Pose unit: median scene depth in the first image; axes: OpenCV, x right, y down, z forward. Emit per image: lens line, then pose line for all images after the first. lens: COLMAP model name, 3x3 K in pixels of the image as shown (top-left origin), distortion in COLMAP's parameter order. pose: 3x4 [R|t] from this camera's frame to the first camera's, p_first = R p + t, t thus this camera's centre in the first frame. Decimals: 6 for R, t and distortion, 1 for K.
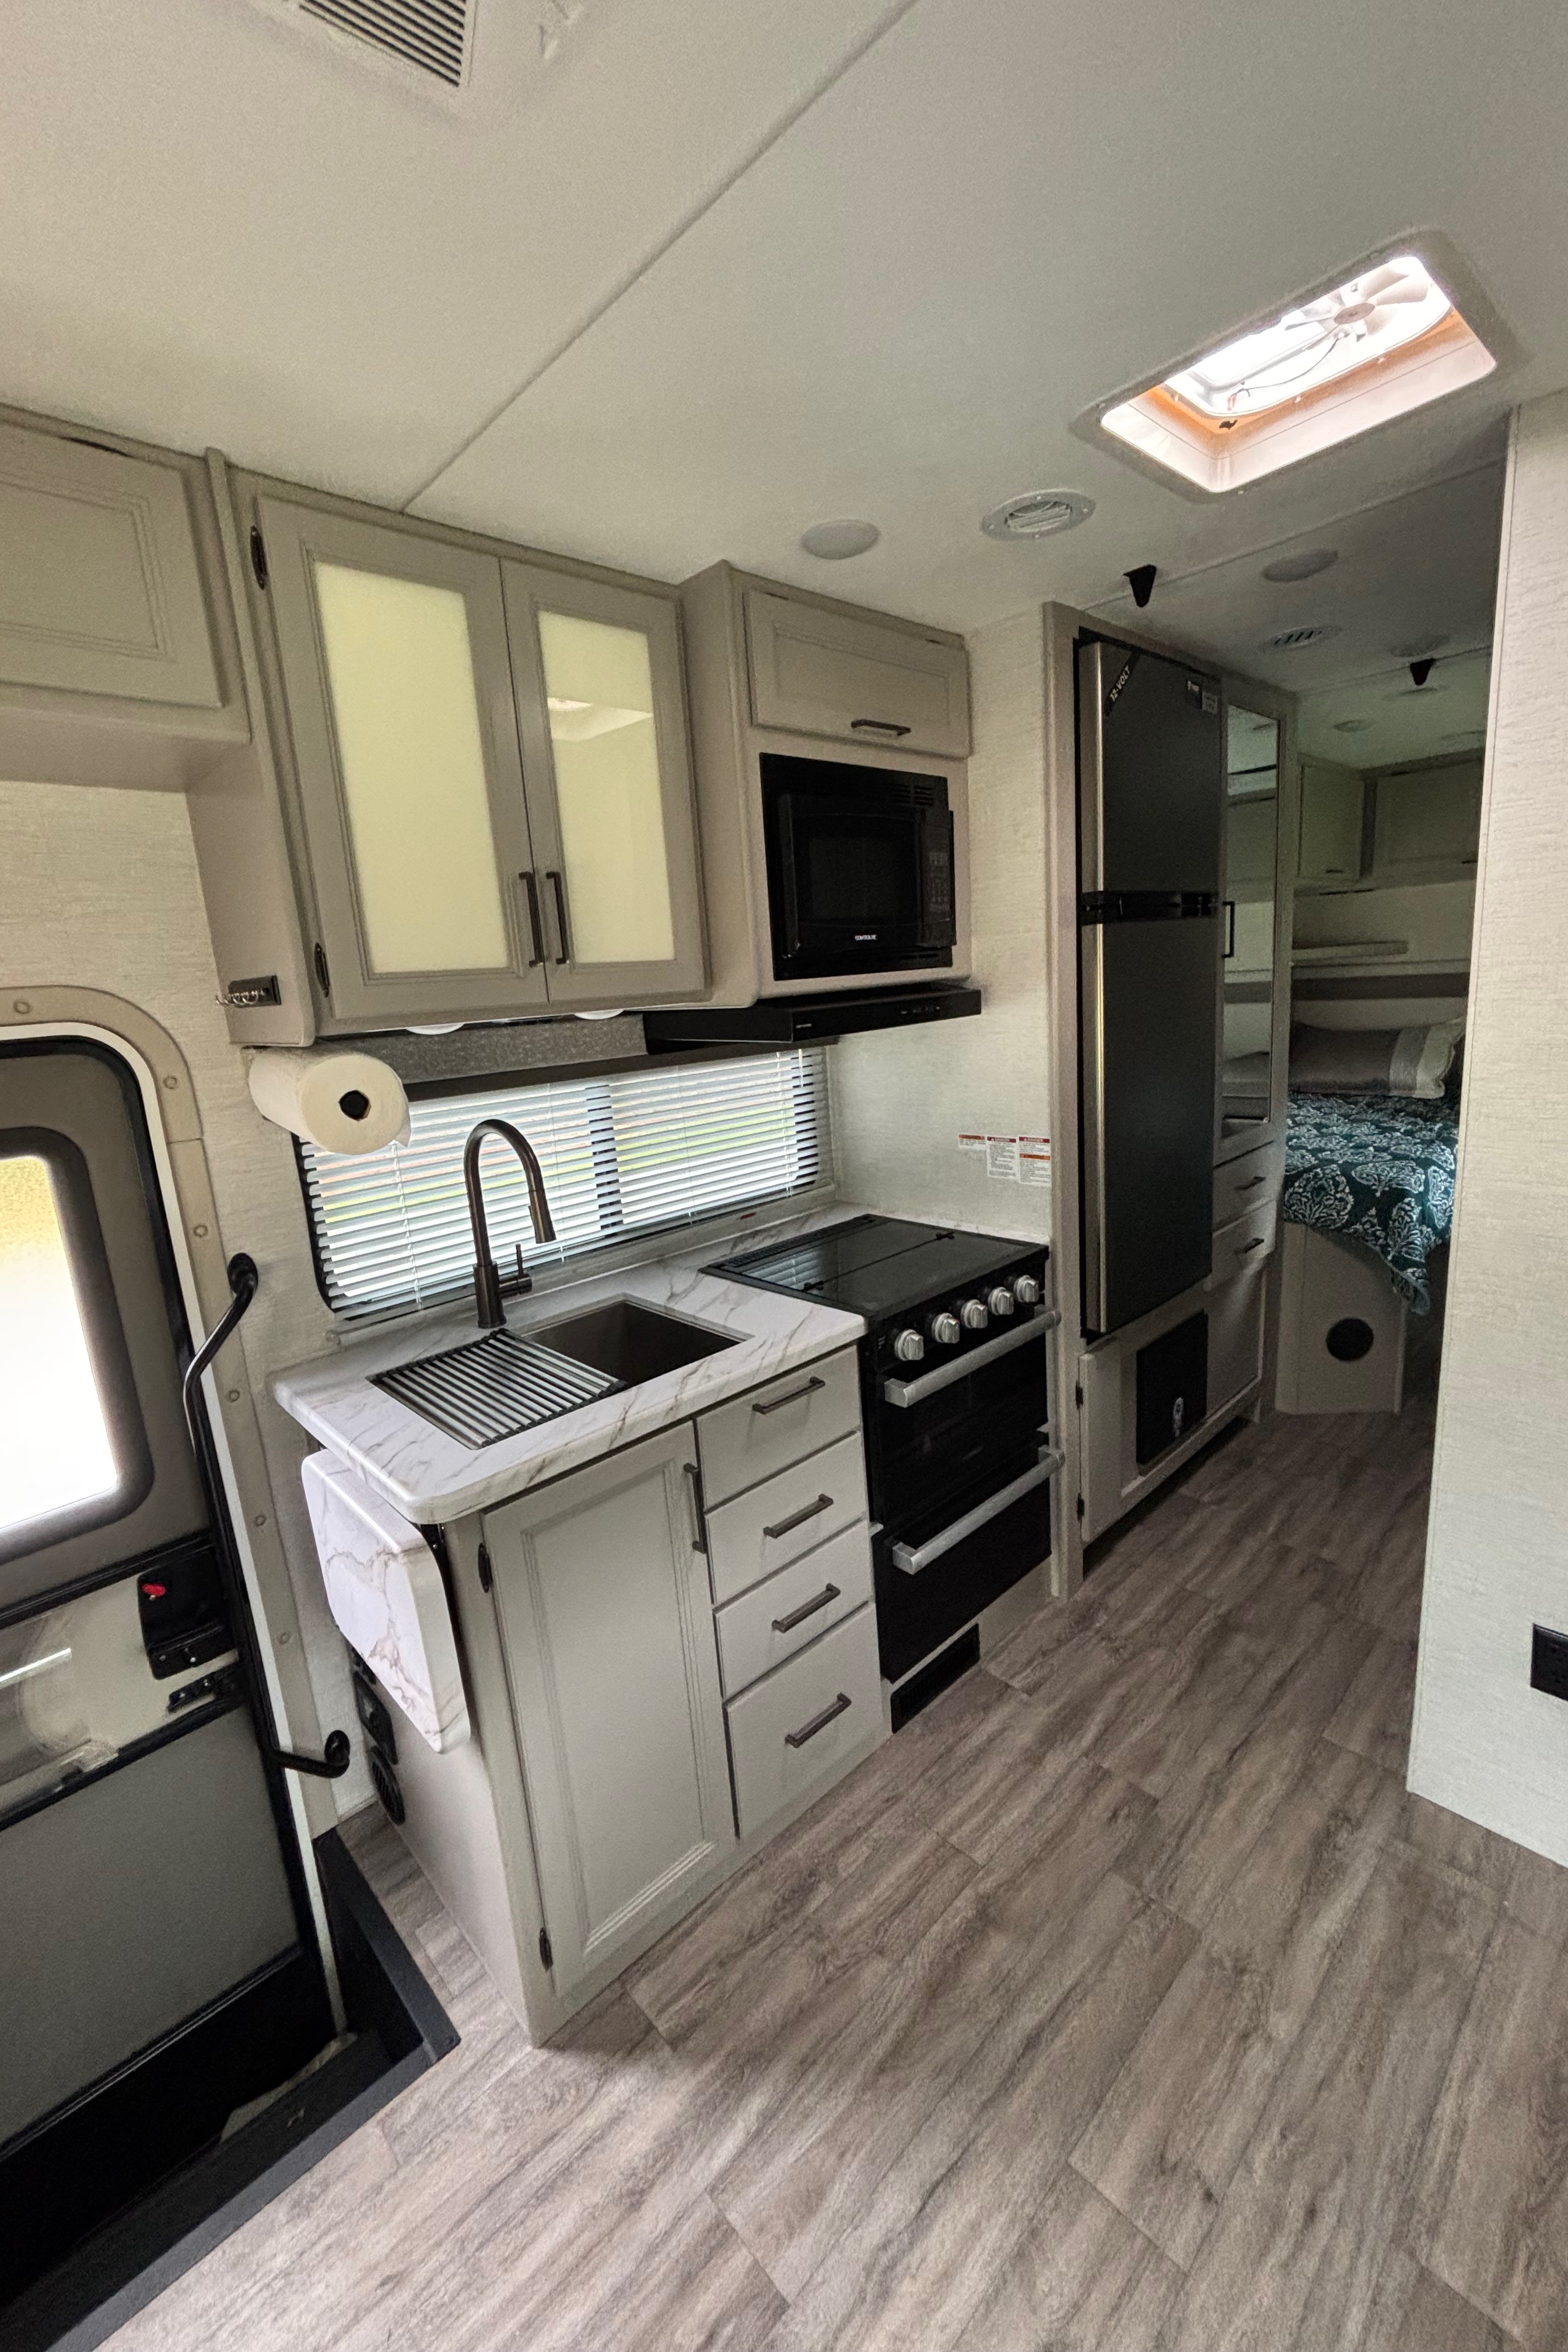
lens RADIAL K [[947.8, 0, 783.1], [0, 947.8, 1172.1], [0, 0, 1]] dist [0.000622, -0.000134]
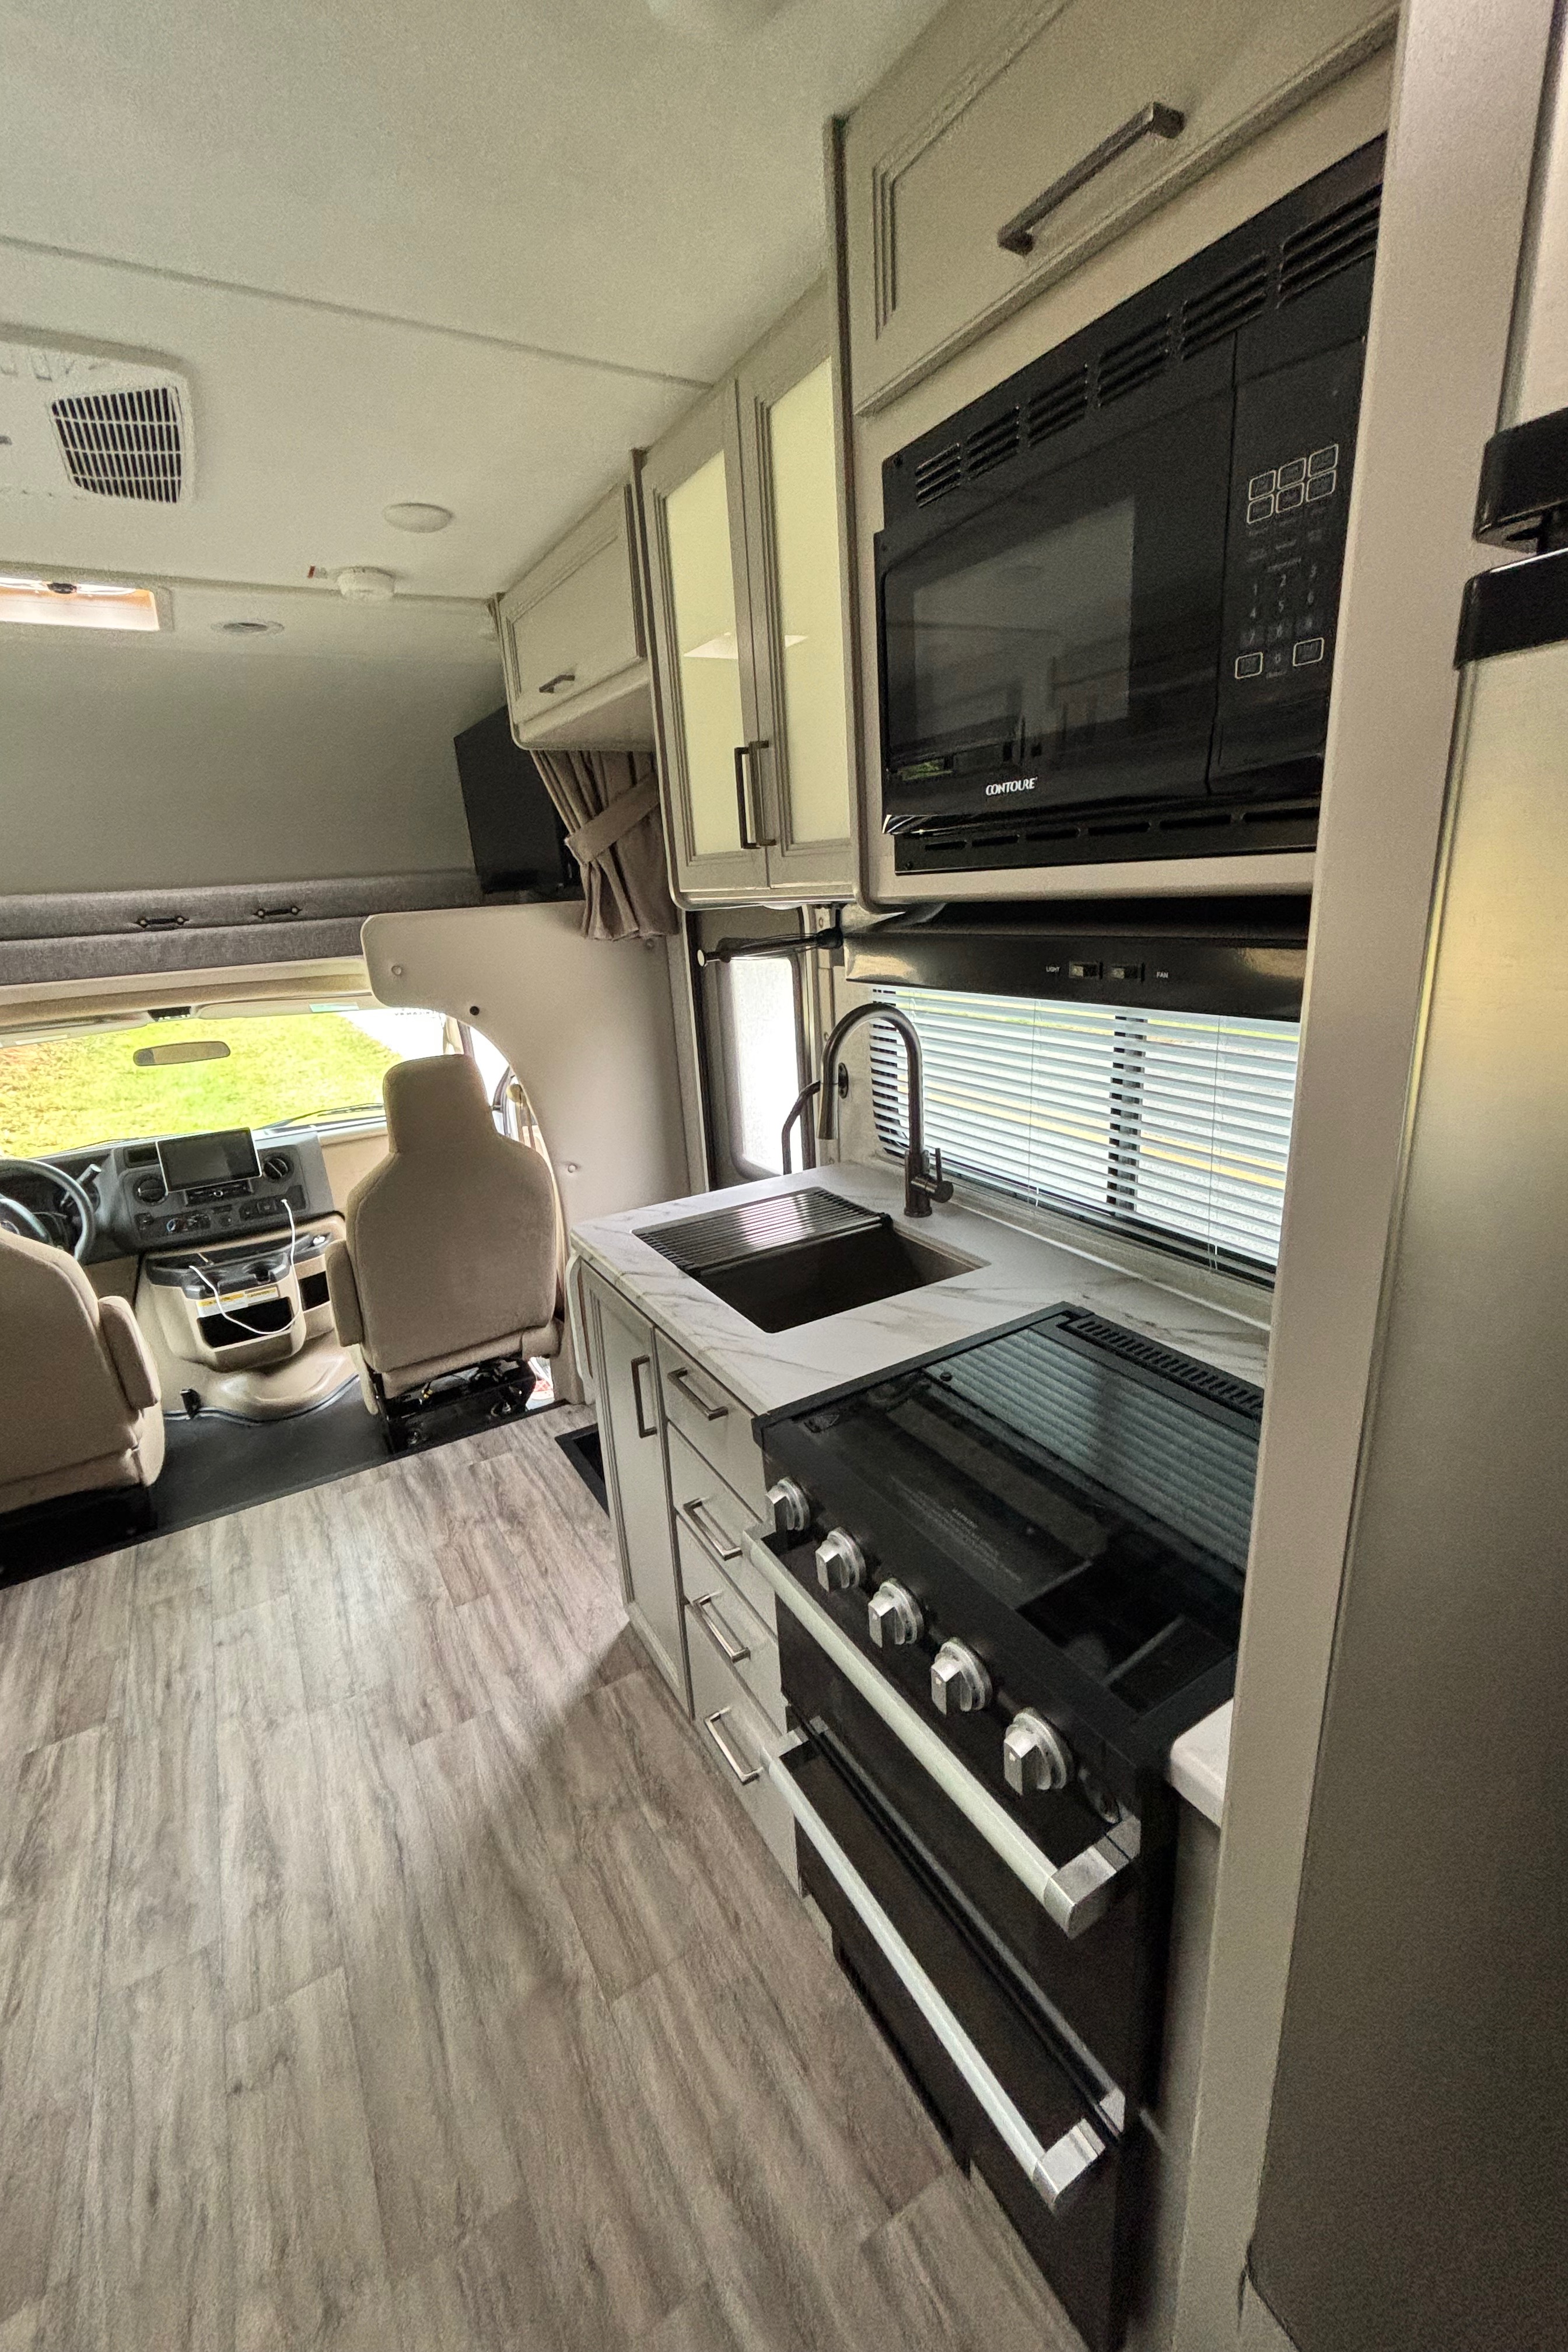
lens RADIAL K [[947.8, 0, 783.1], [0, 947.8, 1172.1], [0, 0, 1]] dist [0.000622, -0.000134]
pose [[-0.207523, 0.367553, -0.906553, 0.737451], [-0.125021, 0.909163, 0.397230, -0.310215], [0.970208, 0.195773, -0.142721, 1.249526]]
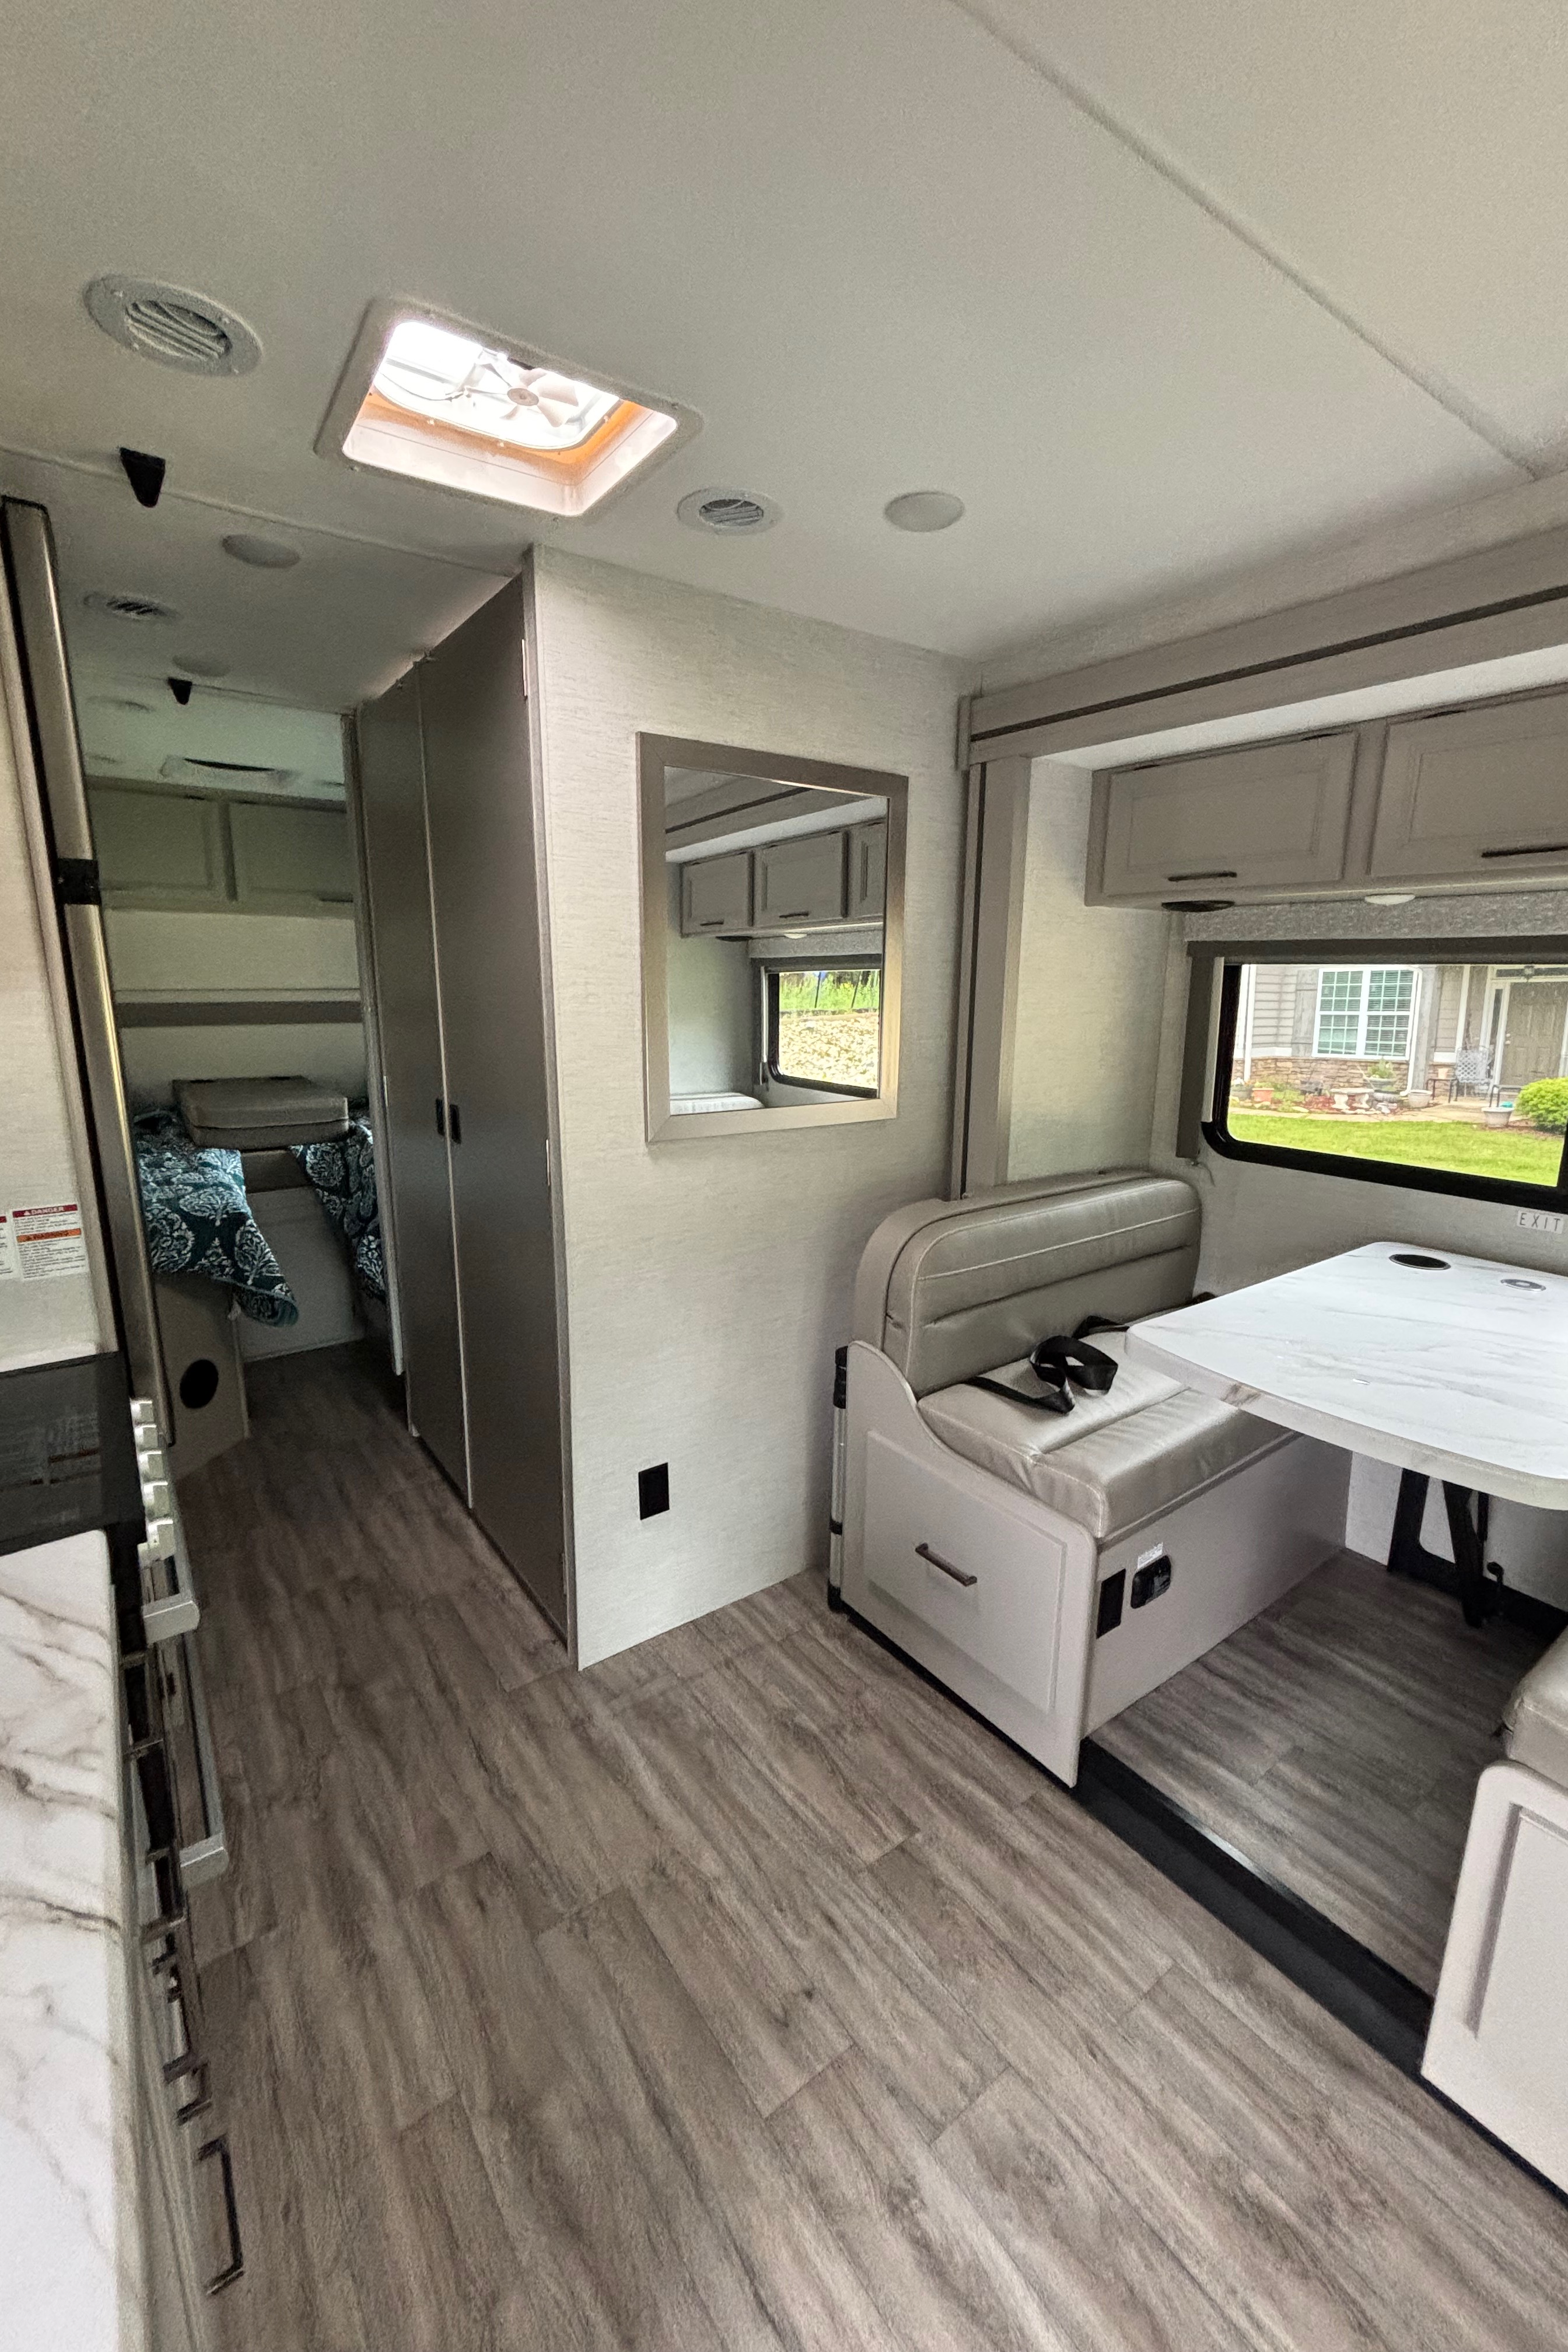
lens RADIAL K [[952.1, 0, 783.7], [0, 952.1, 1170.5], [0, 0, 1]] dist [-0.008394, 0.003766]
pose [[0.125651, -0.133424, 0.983061, -0.474549], [0.183017, 0.977025, 0.109213, -0.056875], [-0.975047, 0.166194, 0.147183, 0.547461]]
